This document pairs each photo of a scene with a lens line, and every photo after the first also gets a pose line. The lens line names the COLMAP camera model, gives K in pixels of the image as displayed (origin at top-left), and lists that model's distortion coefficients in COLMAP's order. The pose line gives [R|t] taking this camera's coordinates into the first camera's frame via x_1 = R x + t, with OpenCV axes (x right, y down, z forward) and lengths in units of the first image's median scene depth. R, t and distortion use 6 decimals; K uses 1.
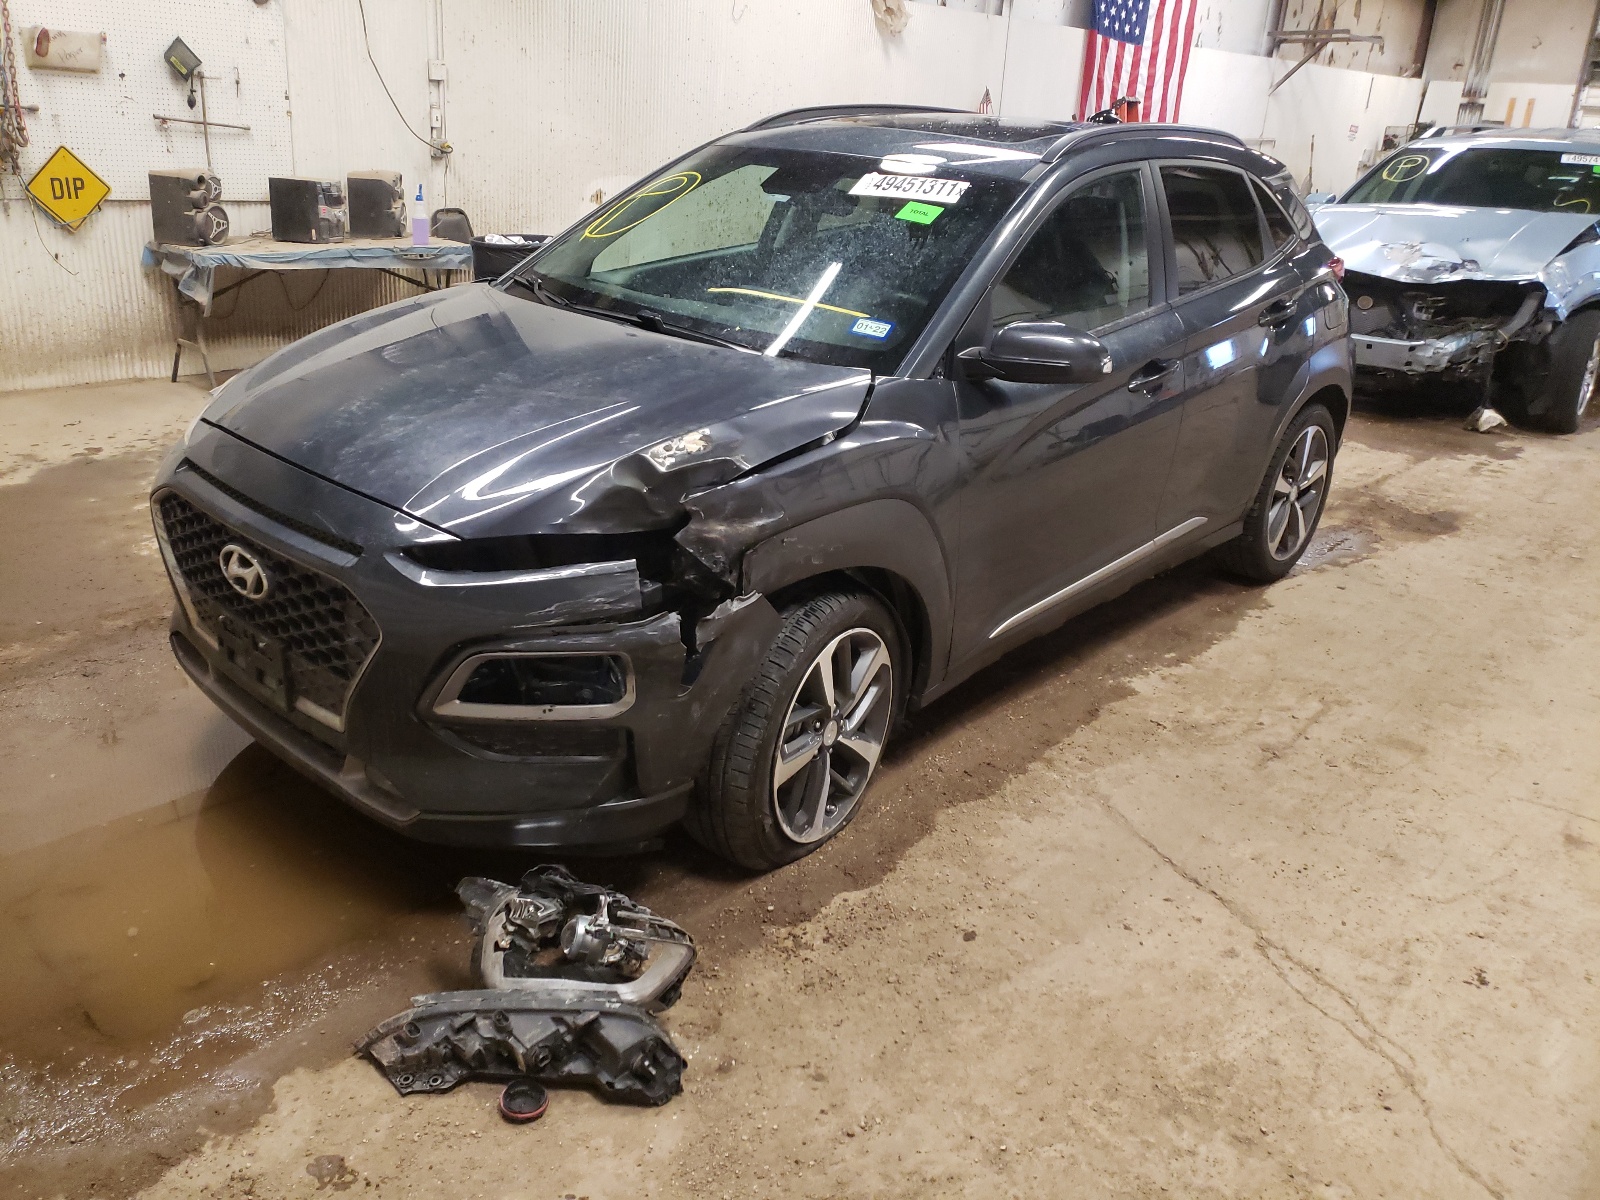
lens RADIAL K [[1209.9, 0, 804.5], [0, 1209.9, 582.9], [0, 0, 1]] dist [0.089888, -0.094824]
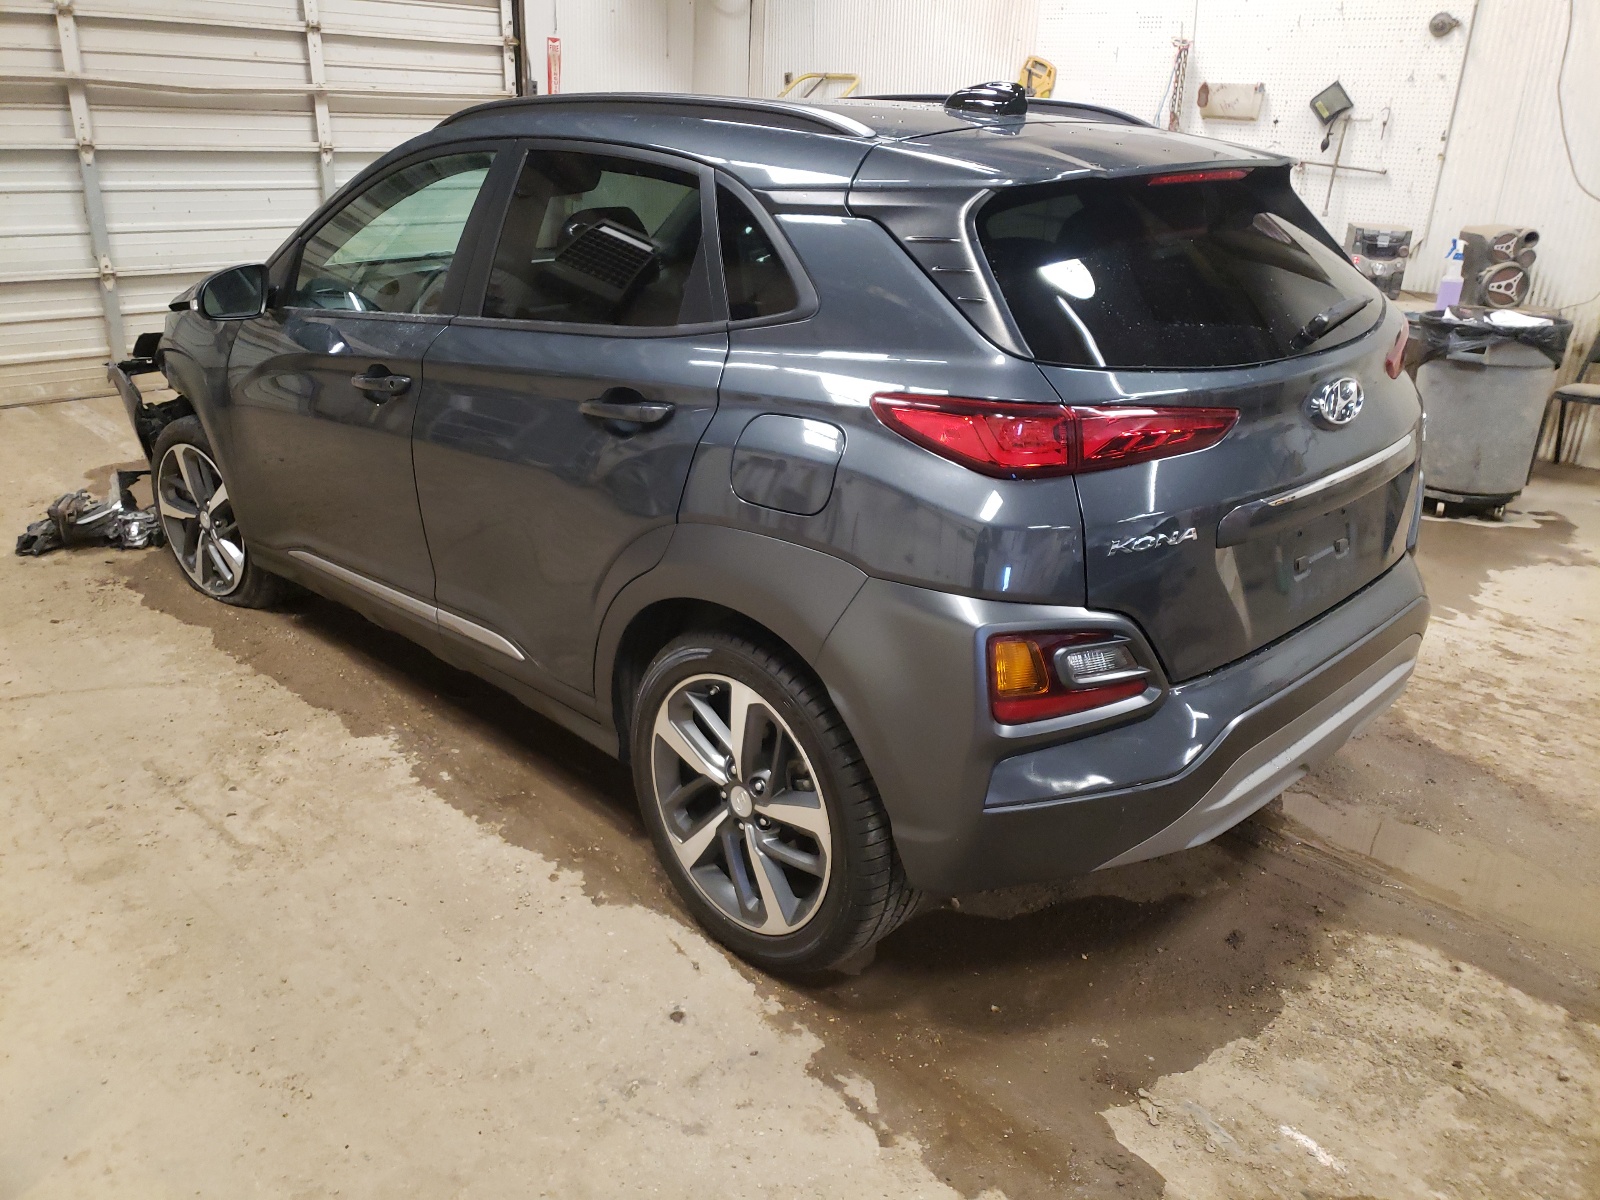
lens RADIAL K [[1224.8, 0, 800.0], [0, 1224.8, 600.0], [0, 0, 1]] dist [0.022296, 0.001492]
pose [[-0.043730, 0.323061, -0.945367, 1.619467], [-0.377569, 0.870747, 0.315026, -0.604660], [0.924948, 0.370718, 0.083900, 1.791542]]
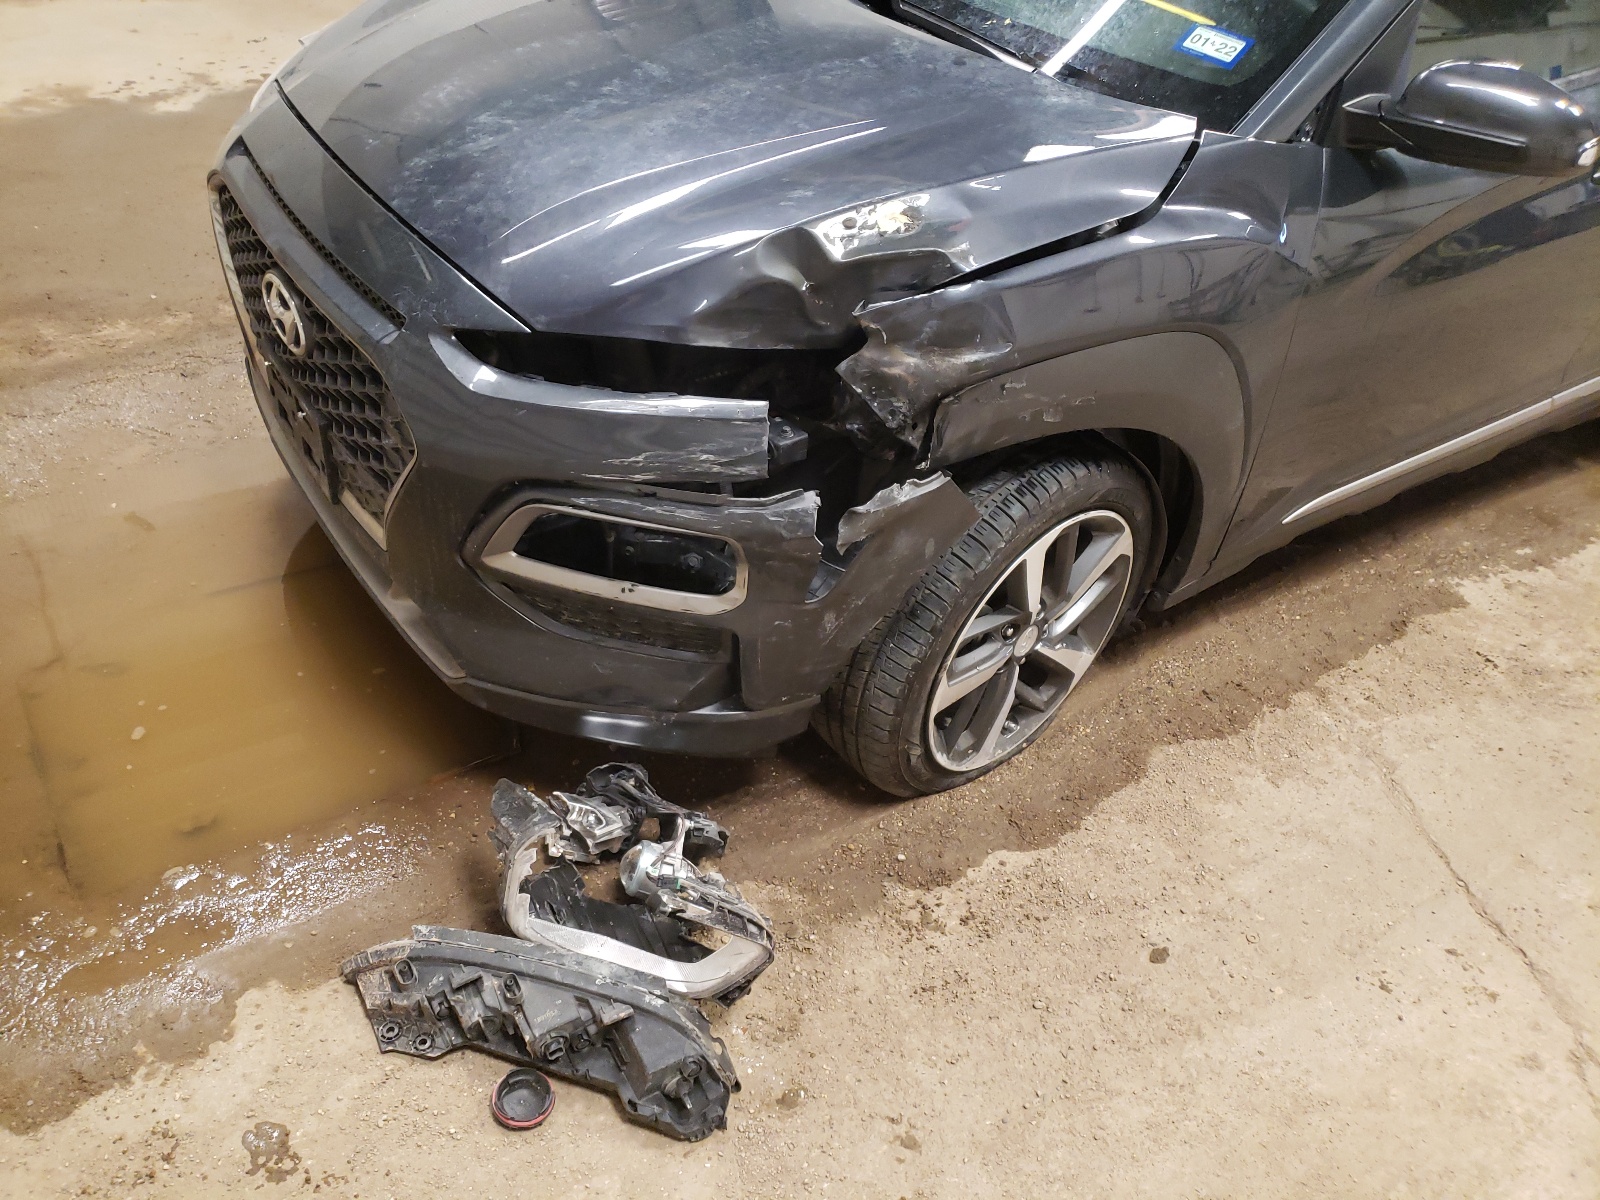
lens RADIAL K [[1224.8, 0, 800.0], [0, 1224.8, 600.0], [0, 0, 1]] dist [0.022296, 0.001492]
pose [[0.968001, 0.187813, -0.166435, 0.008639], [-0.137281, 0.951510, 0.275288, -0.094633], [0.210067, -0.243630, 0.946845, 0.313114]]
